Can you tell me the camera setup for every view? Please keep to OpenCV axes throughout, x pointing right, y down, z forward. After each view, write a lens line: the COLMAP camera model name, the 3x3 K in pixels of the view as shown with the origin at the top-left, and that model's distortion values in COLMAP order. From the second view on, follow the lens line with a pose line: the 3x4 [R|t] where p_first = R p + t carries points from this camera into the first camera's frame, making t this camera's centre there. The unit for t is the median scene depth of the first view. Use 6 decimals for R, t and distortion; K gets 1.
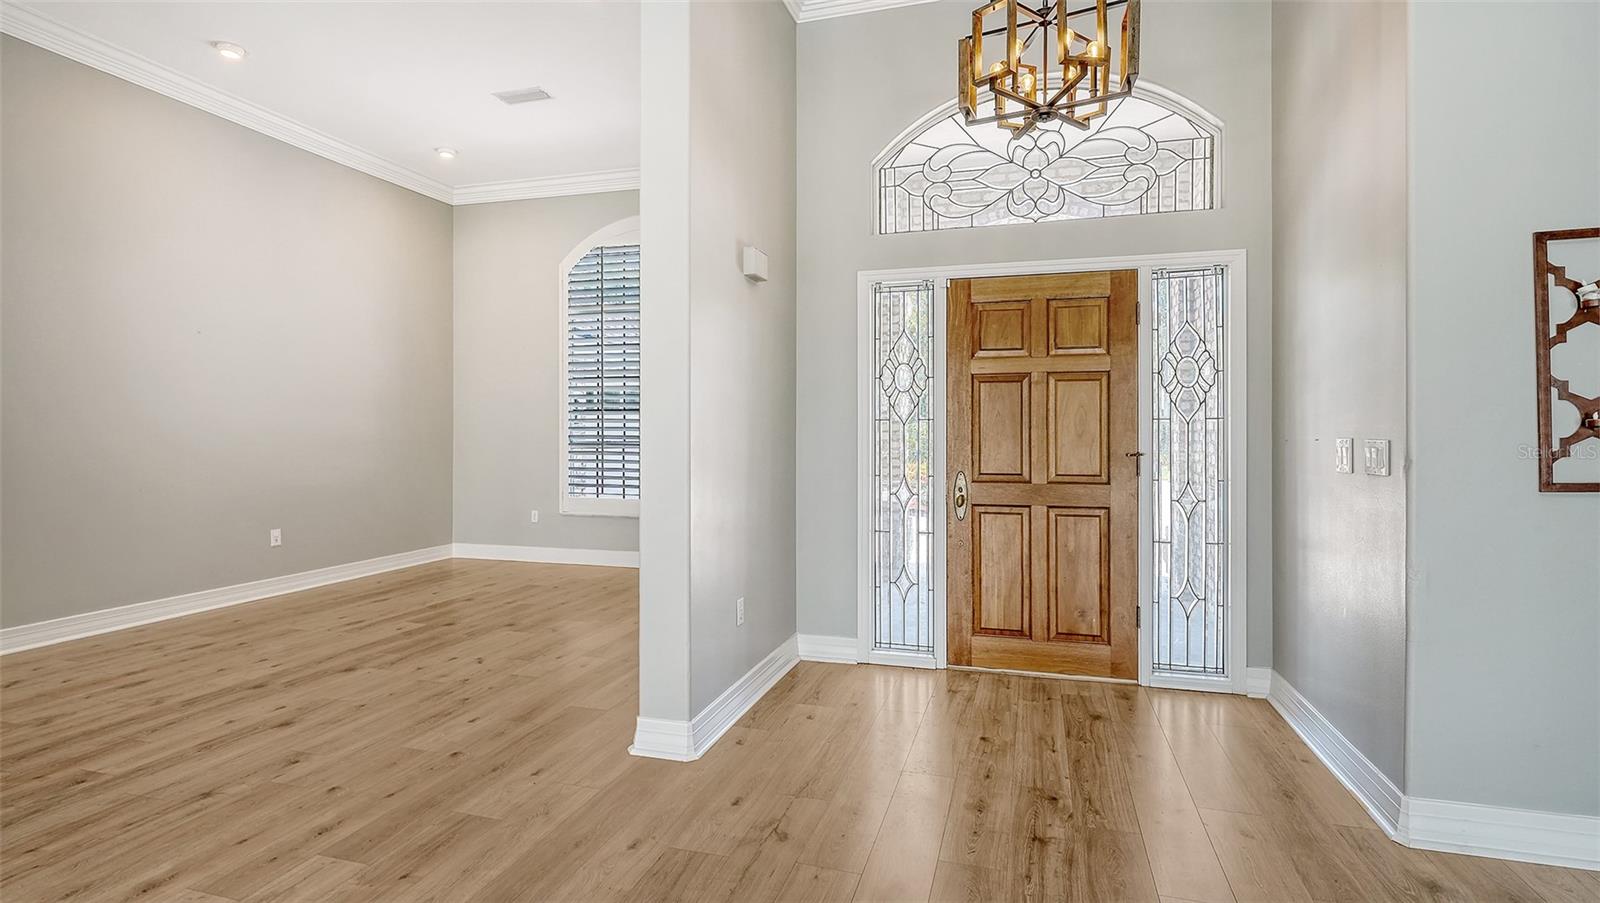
lens RADIAL K [[770.9, 0, 822.3], [0, 770.9, 431.7], [0, 0, 1]] dist [0.001564, 0.000635]
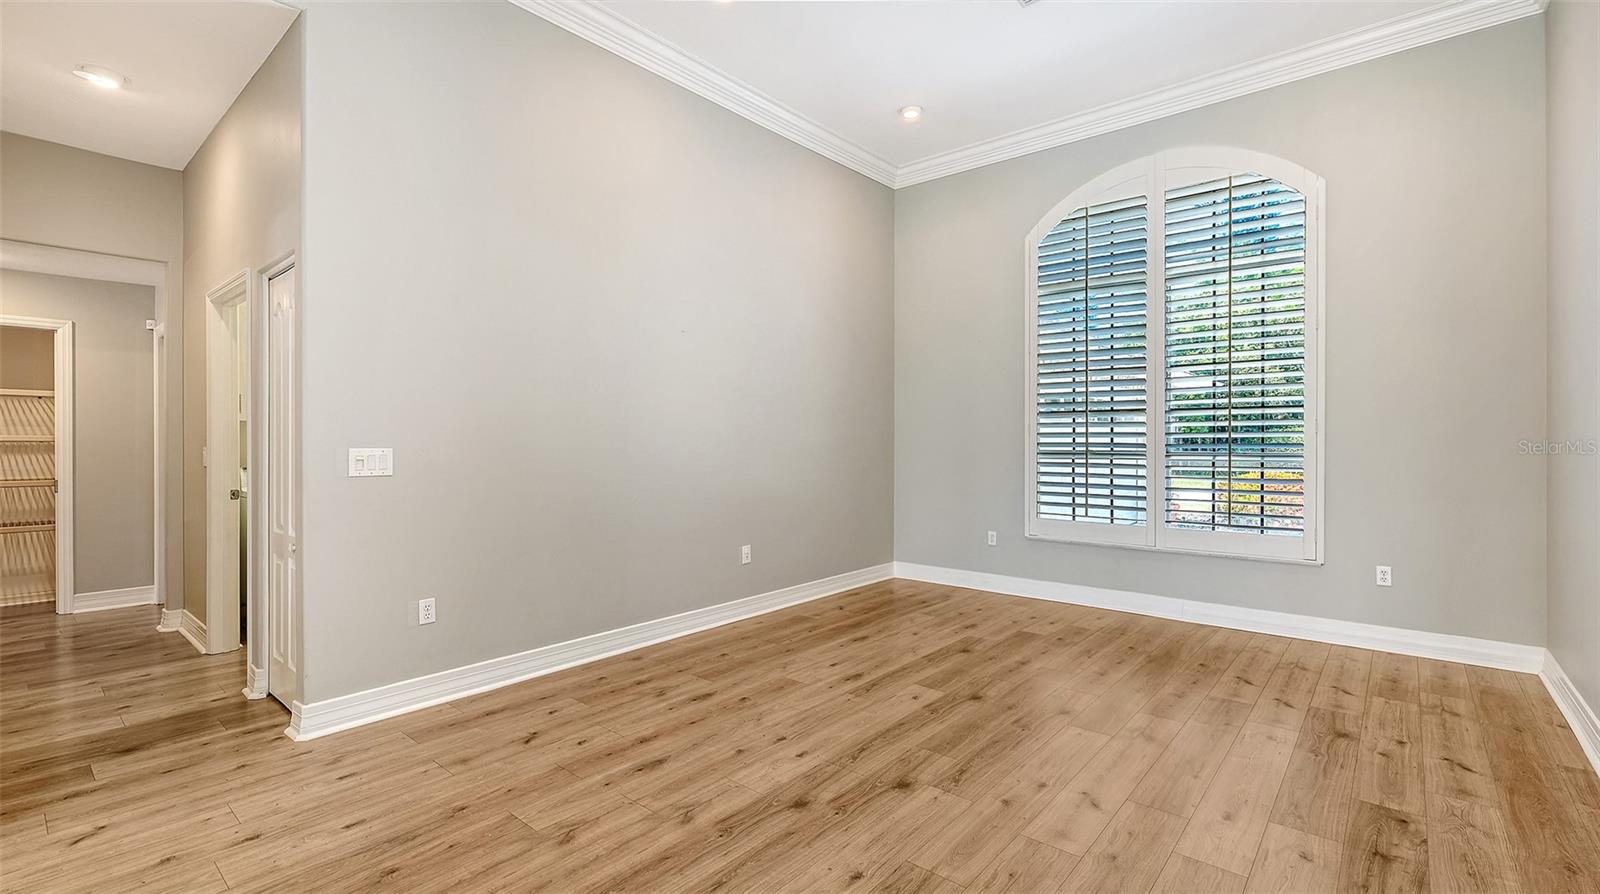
lens RADIAL K [[691.4, 0, 837.0], [0, 691.4, 448.2], [0, 0, 1]] dist [-0.000572, -0.000791]
pose [[0.924732, 0.003422, -0.380604, -0.248593], [0.000268, 0.999953, 0.009641, 0.003240], [0.380619, -0.009017, 0.924688, 0.237281]]
